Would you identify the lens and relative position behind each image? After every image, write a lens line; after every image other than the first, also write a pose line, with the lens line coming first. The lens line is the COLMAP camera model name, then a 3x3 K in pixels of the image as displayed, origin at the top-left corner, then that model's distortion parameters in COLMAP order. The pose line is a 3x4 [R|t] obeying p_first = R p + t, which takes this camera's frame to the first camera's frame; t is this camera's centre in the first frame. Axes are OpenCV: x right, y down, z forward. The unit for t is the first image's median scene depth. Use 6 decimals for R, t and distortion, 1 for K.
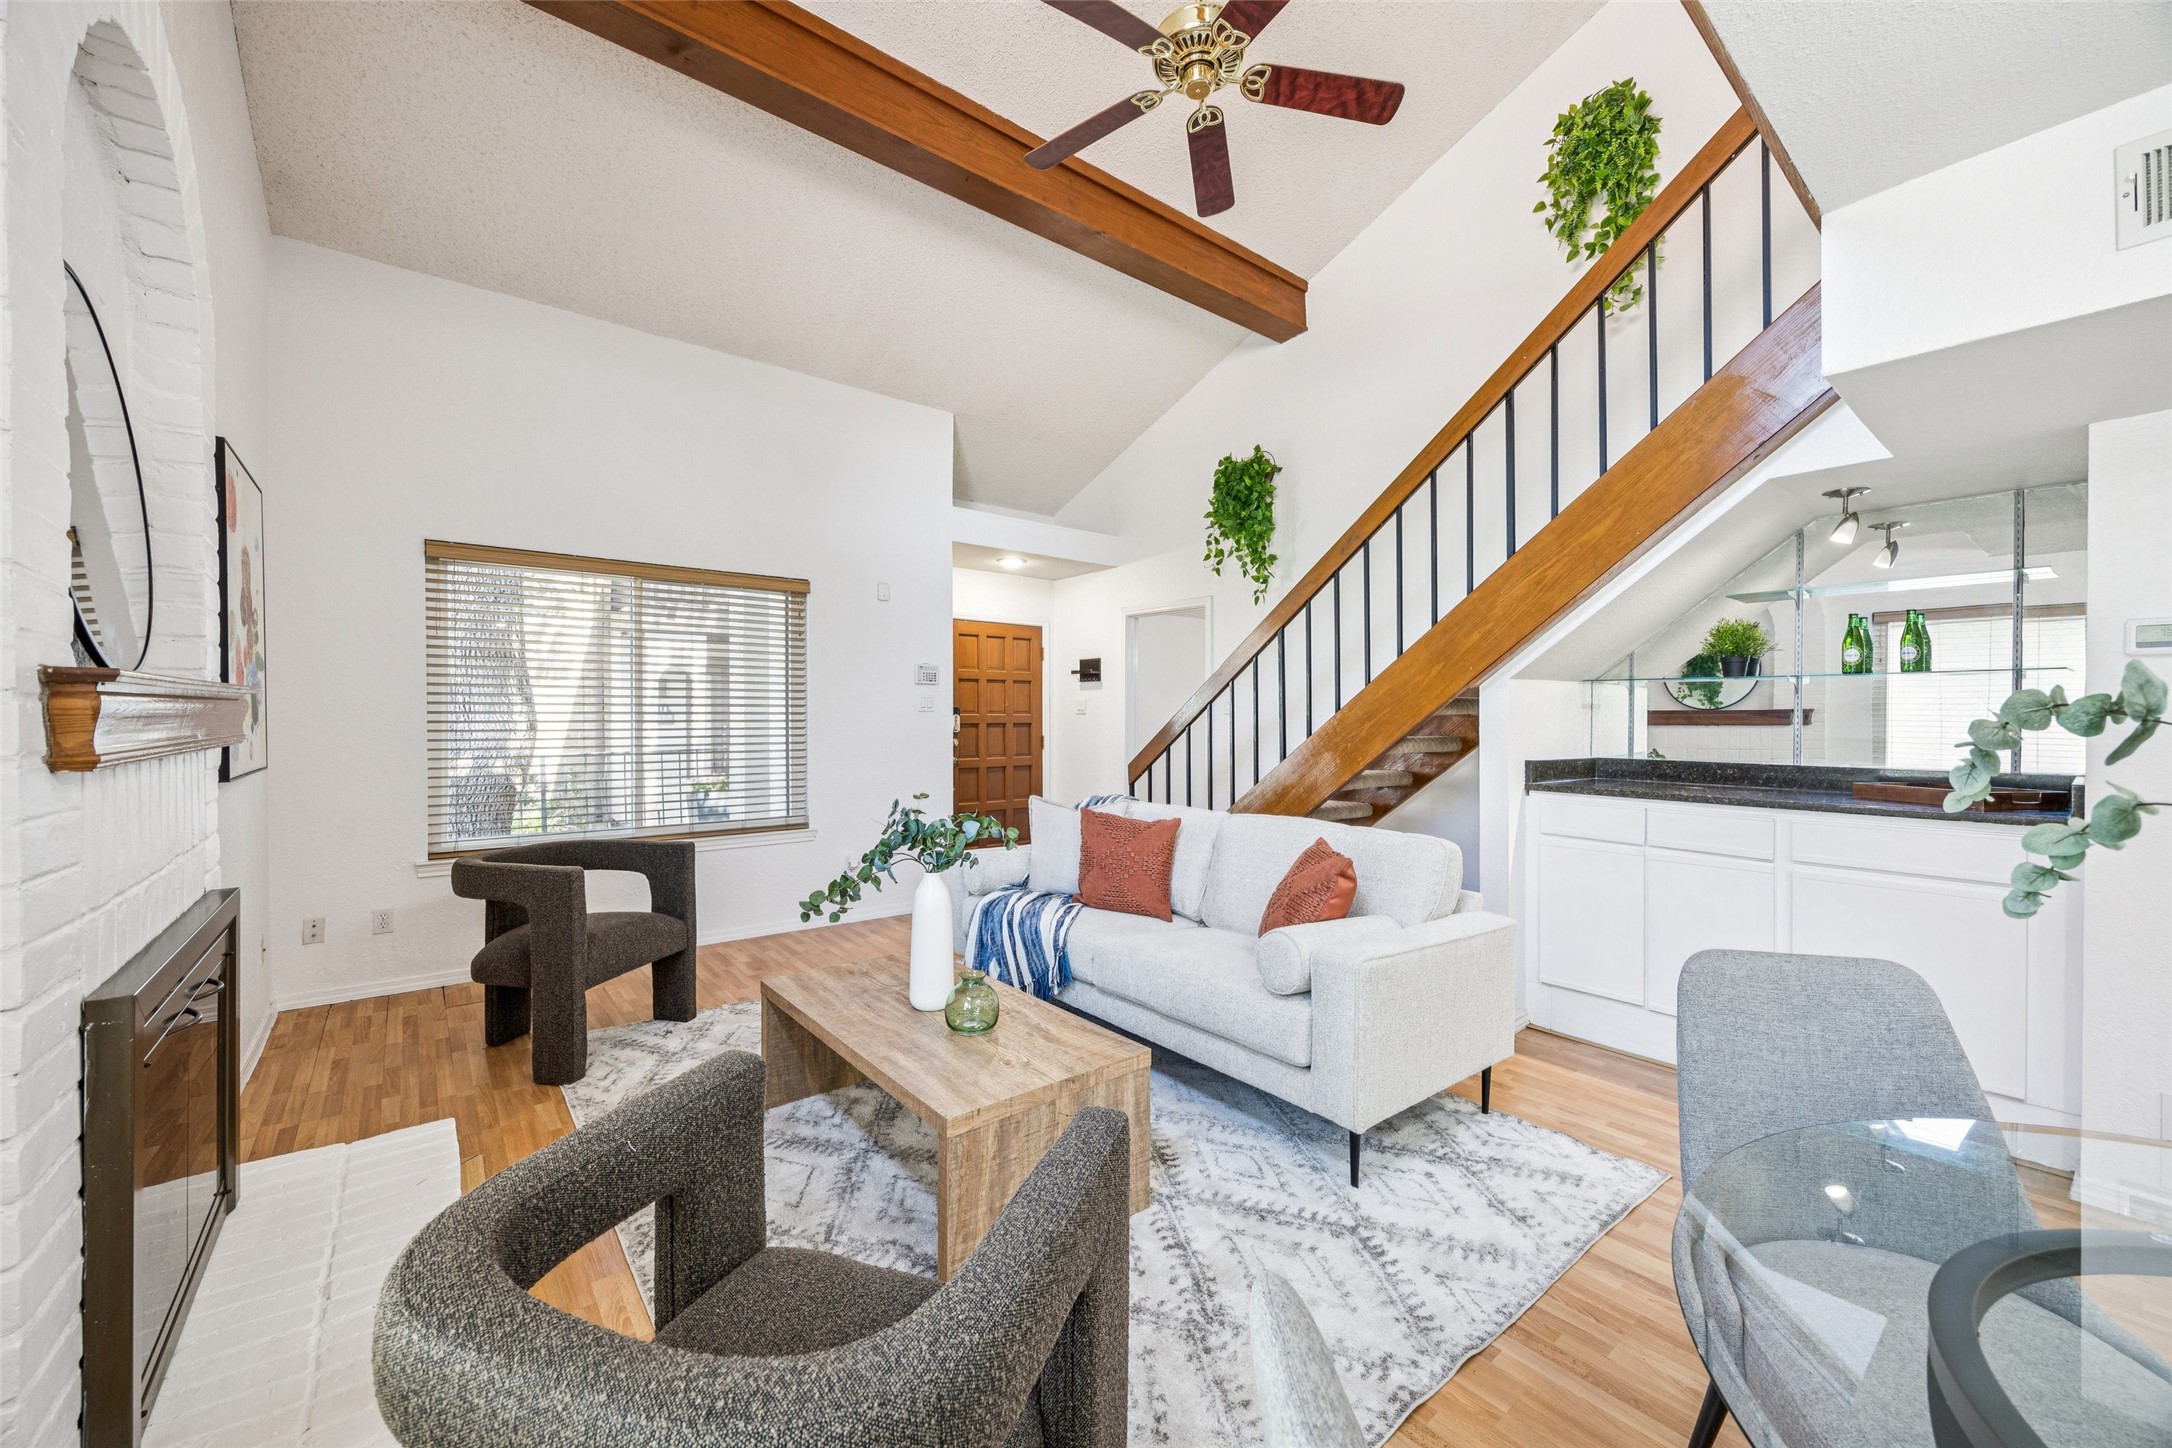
lens RADIAL K [[845.5, 0, 1086.9], [0, 845.5, 720.0], [0, 0, 1]] dist [-0.003453, -0.000543]
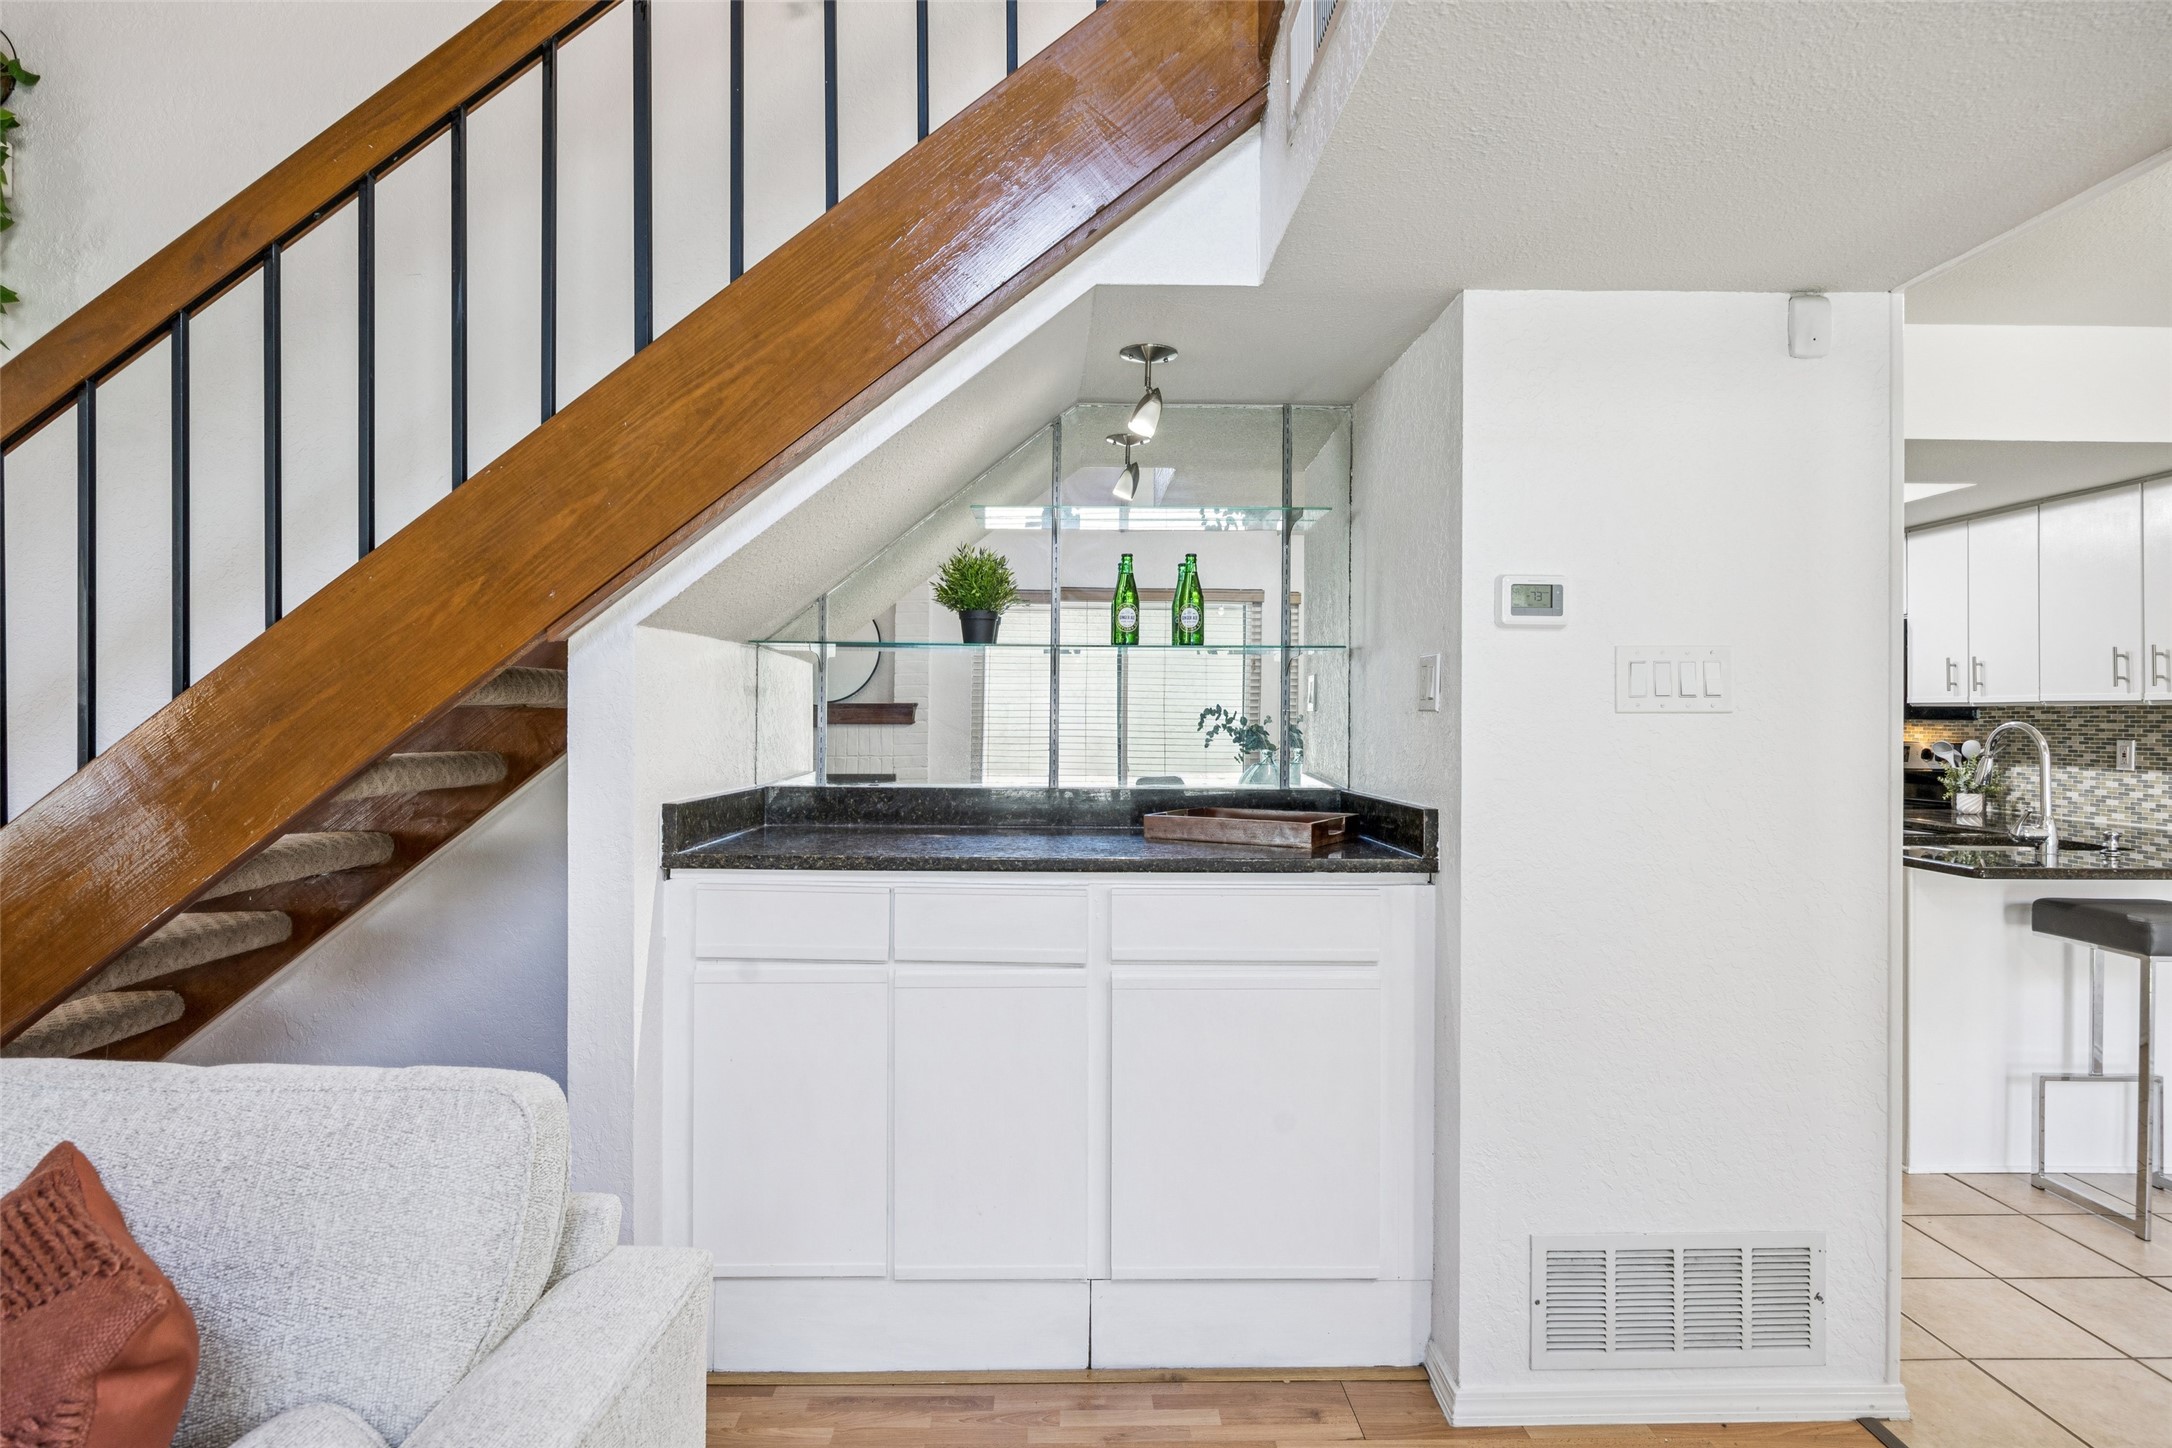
lens RADIAL K [[1195.8, 0, 1084.0], [0, 1195.8, 705.6], [0, 0, 1]] dist [0.000412, -0.000946]
pose [[0.618337, 0.006323, 0.785888, 0.143474], [0.001480, 0.999956, -0.009210, 0.000021], [-0.785912, 0.006858, 0.618301, 0.404835]]
